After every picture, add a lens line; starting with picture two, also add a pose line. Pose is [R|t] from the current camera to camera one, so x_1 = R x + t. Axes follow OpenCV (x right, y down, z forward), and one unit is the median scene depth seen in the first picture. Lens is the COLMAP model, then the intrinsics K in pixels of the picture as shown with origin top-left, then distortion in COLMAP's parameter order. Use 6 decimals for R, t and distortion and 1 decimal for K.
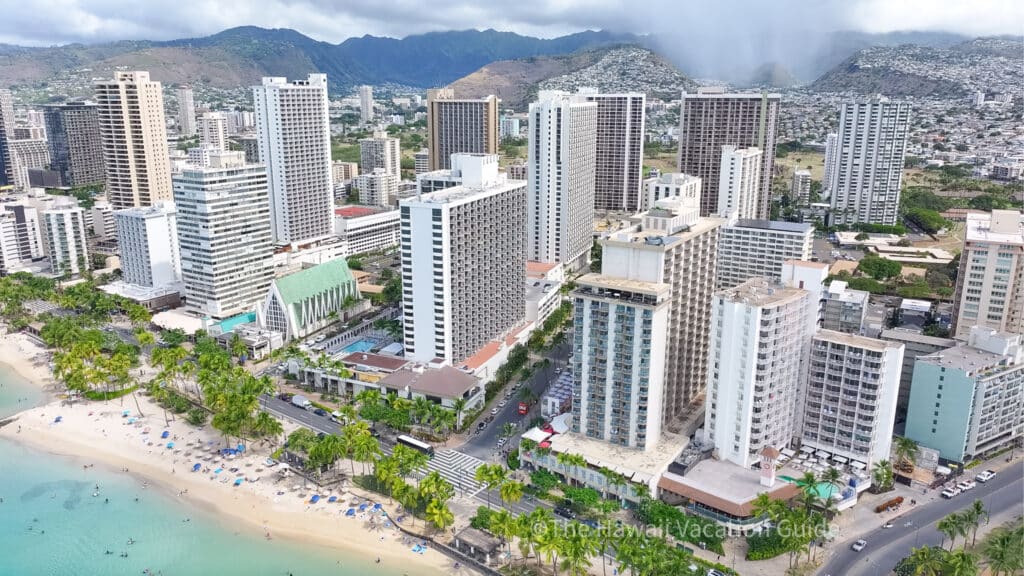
lens RADIAL K [[821.6, 0, 512.0], [0, 821.6, 288.0], [0, 0, 1]] dist [0.002776, 0.002248]
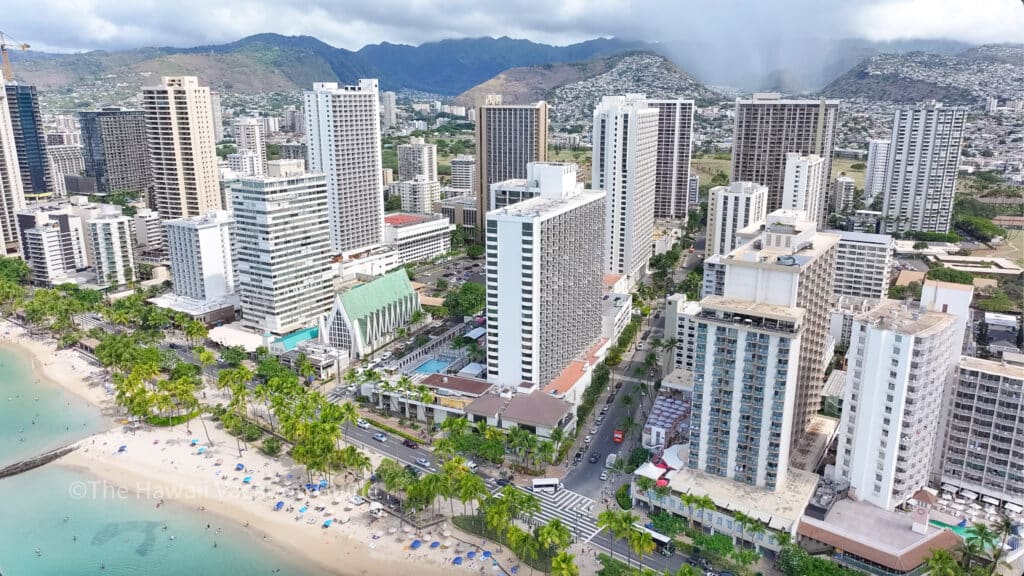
lens RADIAL K [[787.6, 0, 512.0], [0, 787.6, 288.0], [0, 0, 1]] dist [0.001738, 0.002393]
pose [[0.999998, 0.000110, 0.002227, -0.084196], [-0.000115, 0.999997, 0.002532, -0.018654], [-0.002227, -0.002532, 0.999994, 0.079761]]
